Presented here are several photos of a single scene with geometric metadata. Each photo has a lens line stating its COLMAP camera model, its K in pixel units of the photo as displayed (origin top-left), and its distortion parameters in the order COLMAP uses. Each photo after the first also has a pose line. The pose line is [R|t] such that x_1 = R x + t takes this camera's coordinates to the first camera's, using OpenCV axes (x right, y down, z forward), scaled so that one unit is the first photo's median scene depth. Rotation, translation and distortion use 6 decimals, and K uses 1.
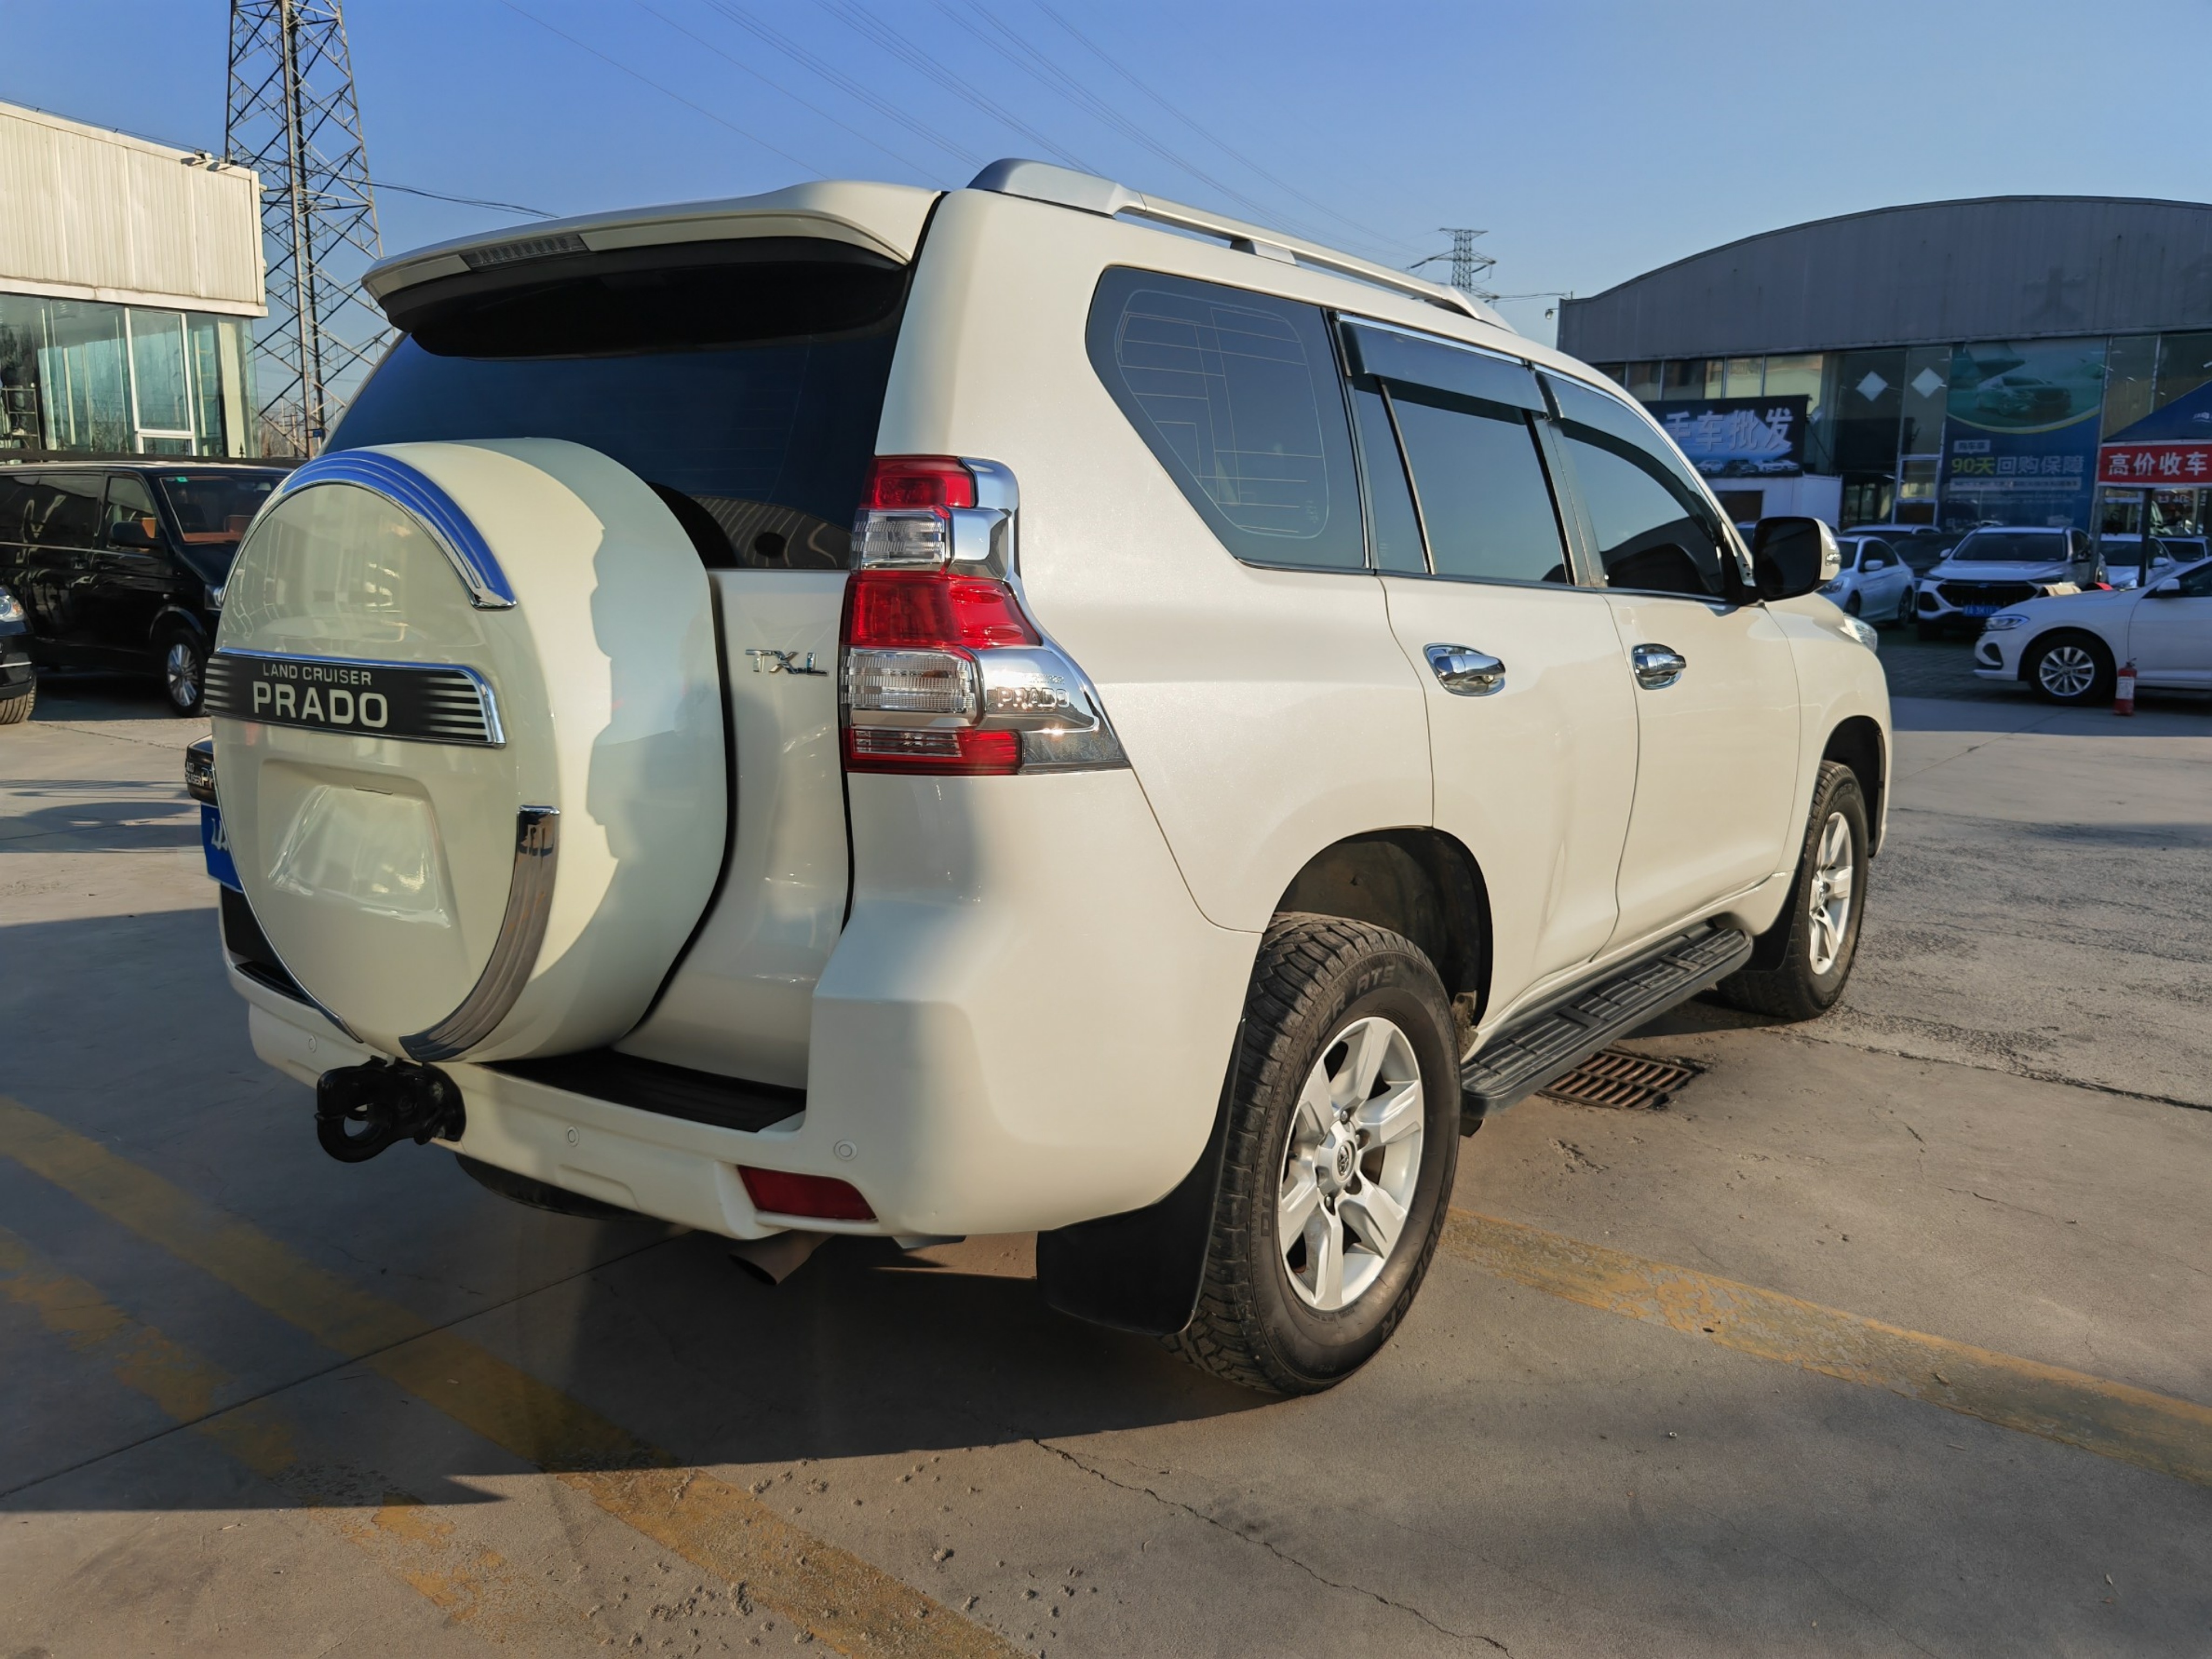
lens RADIAL K [[1705.8, 0, 1100.1], [0, 1705.8, 822.0], [0, 0, 1]] dist [0.034749, -0.042428]
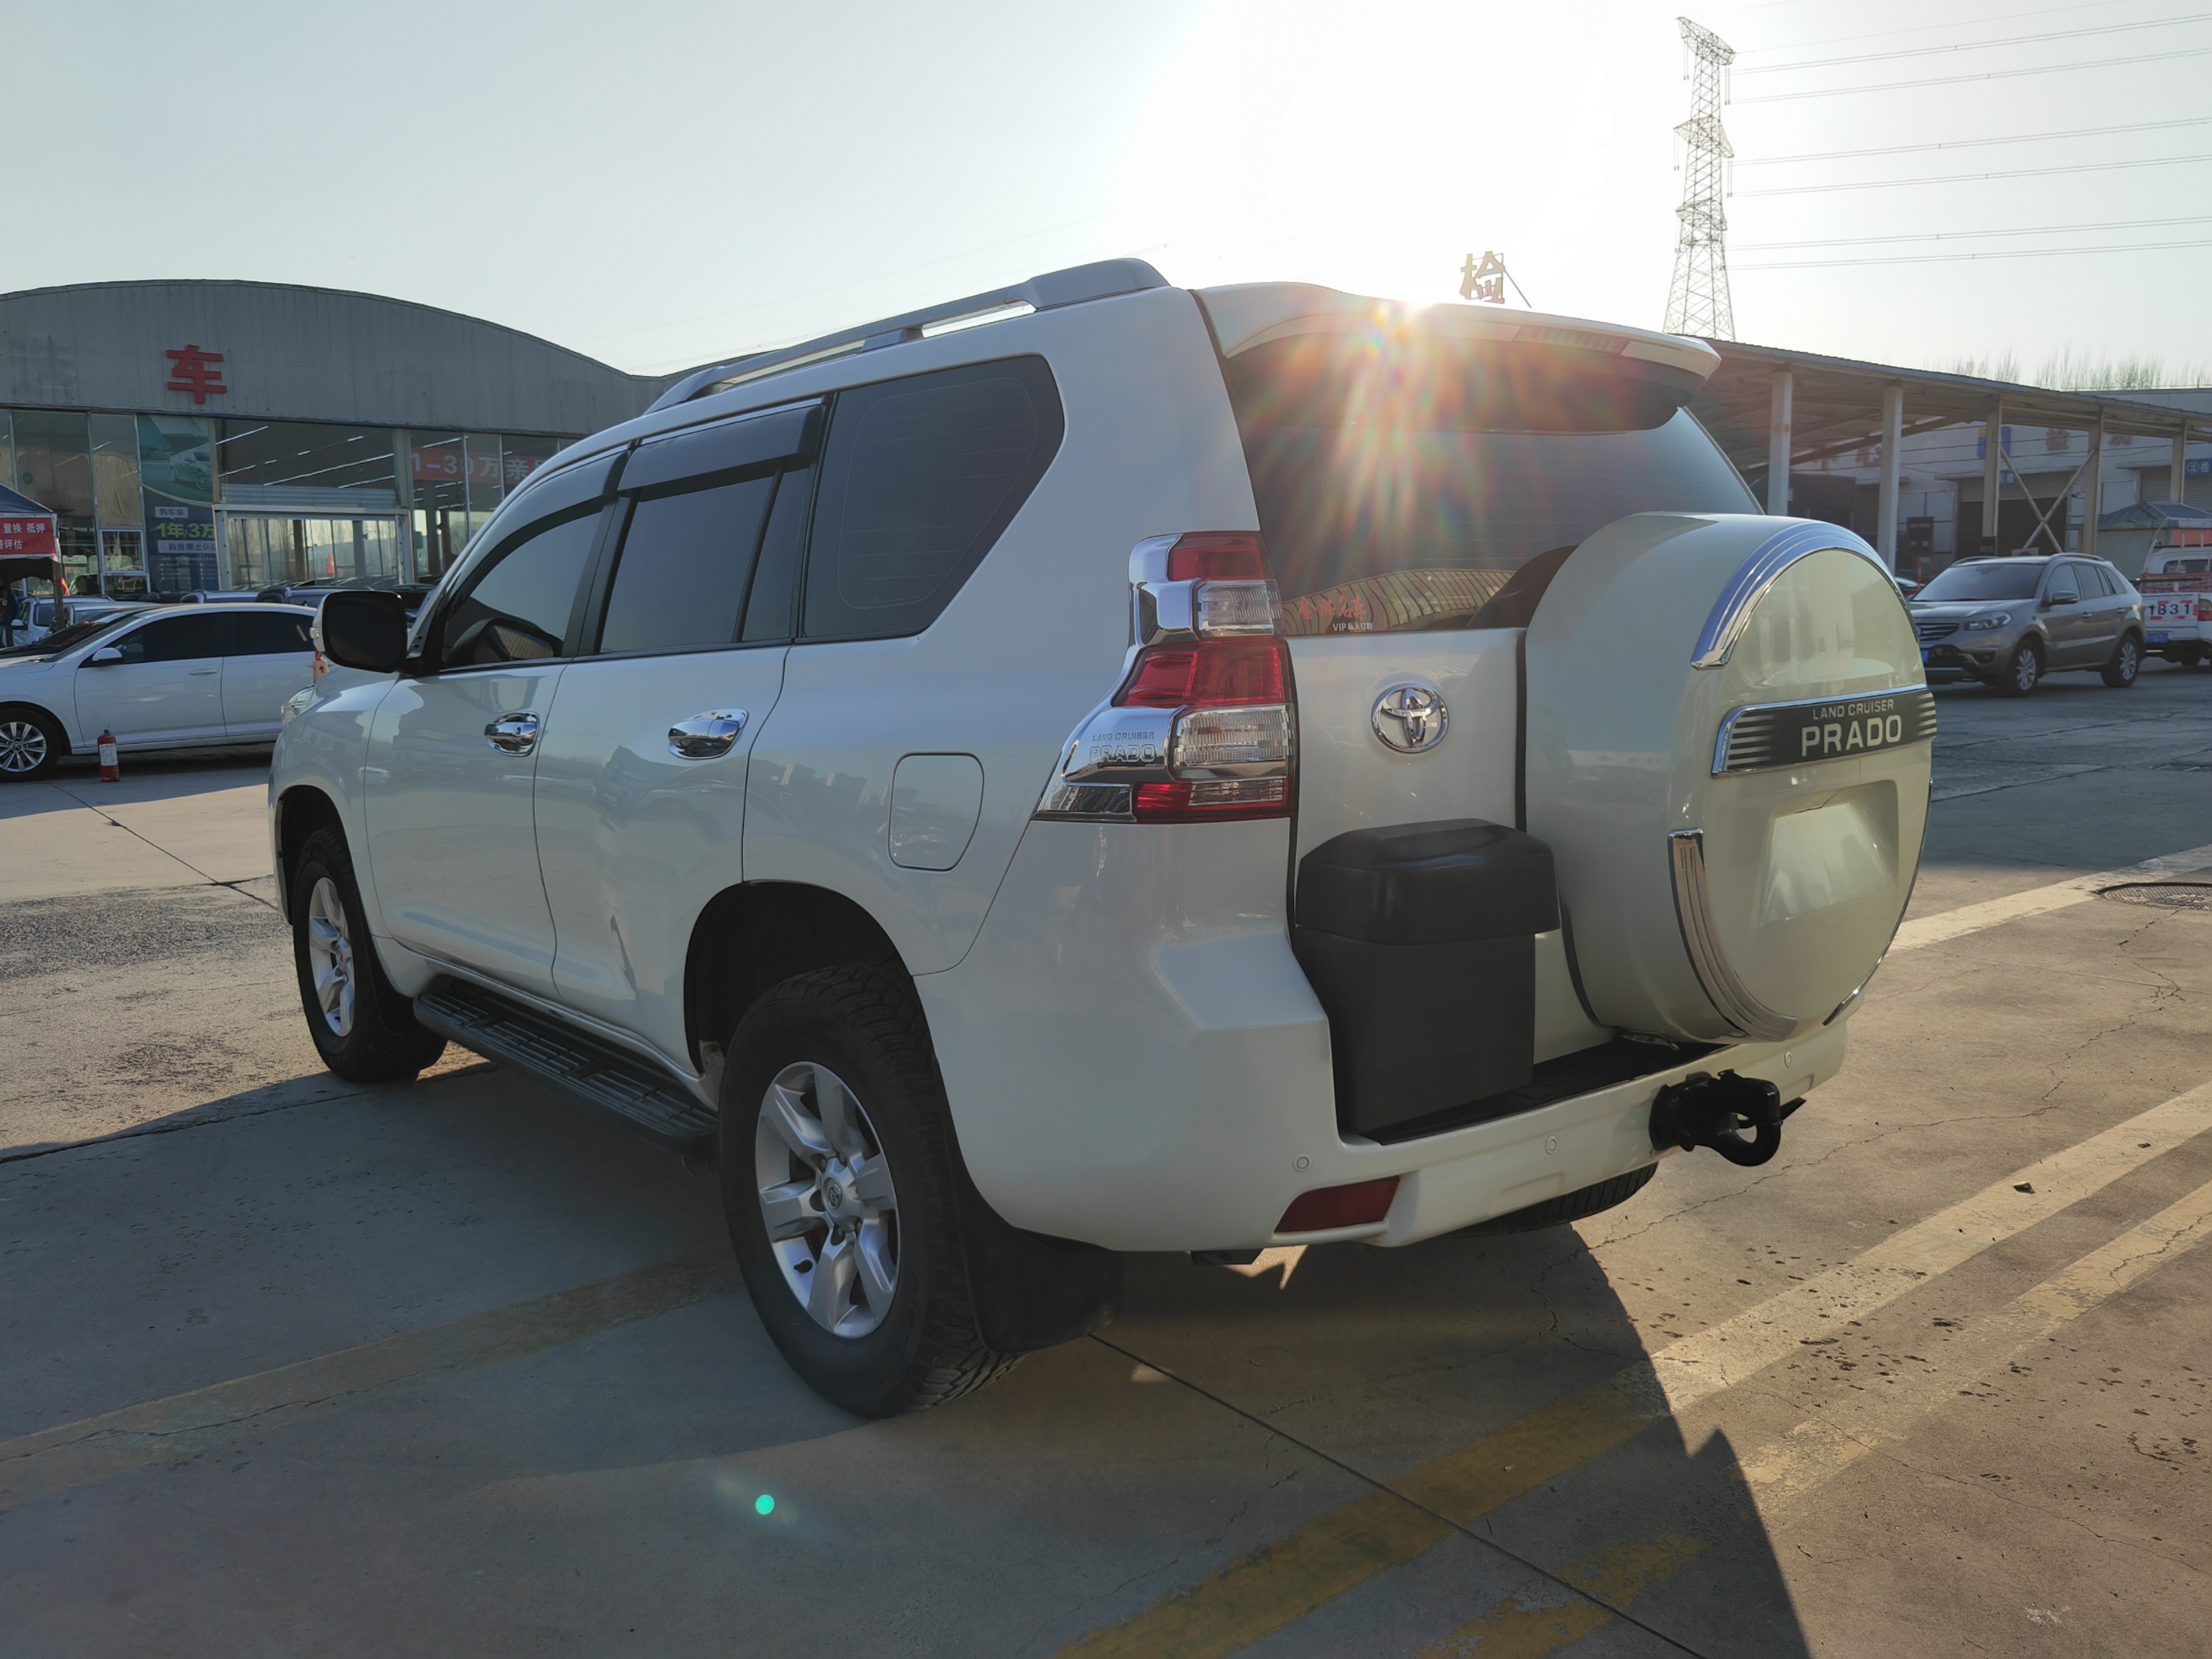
lens RADIAL K [[1717.3, 0, 1109.7], [0, 1717.3, 822.2], [0, 0, 1]] dist [0.020809, -0.003503]
pose [[0.208591, -0.136794, 0.968389, -1.681998], [0.178166, 0.978916, 0.099904, -0.214717], [-0.961638, 0.151694, 0.228565, 1.200169]]
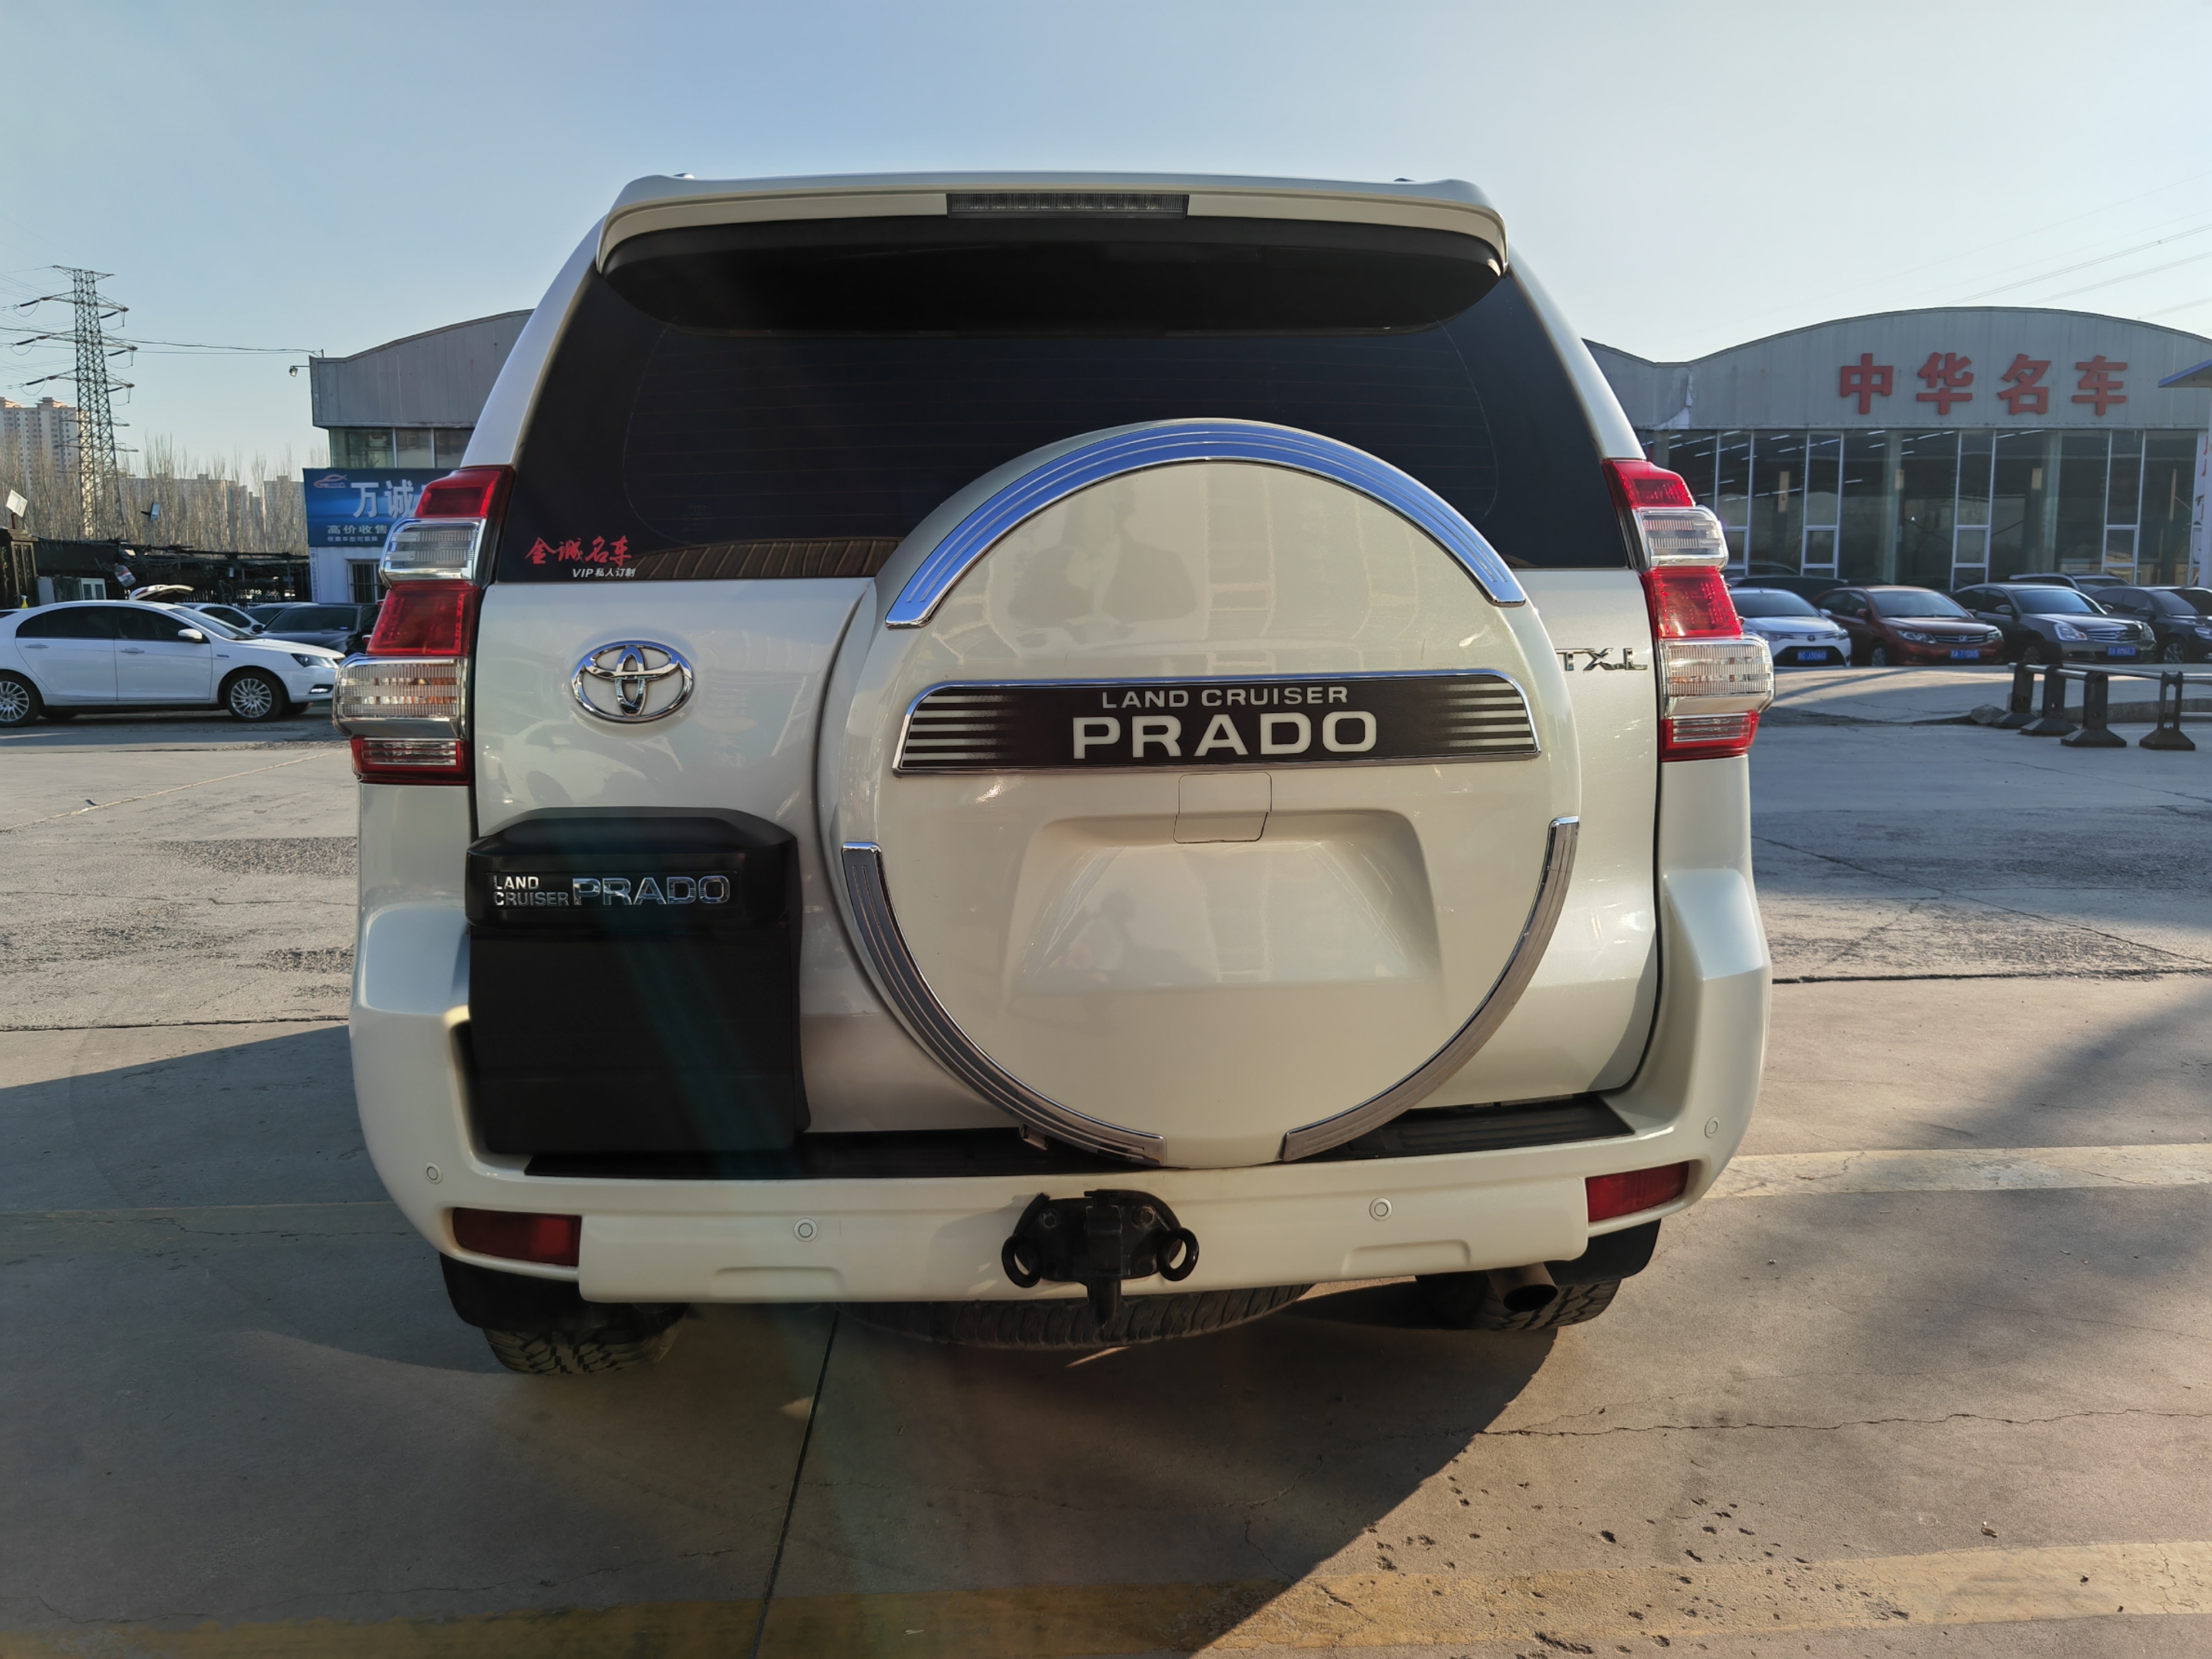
lens RADIAL K [[1705.8, 0, 1100.1], [0, 1705.8, 822.0], [0, 0, 1]] dist [0.034749, -0.042428]
pose [[0.743009, -0.097306, 0.662170, -1.010319], [0.124535, 0.992197, 0.006065, -0.039367], [-0.657593, 0.077957, 0.749329, 0.428520]]
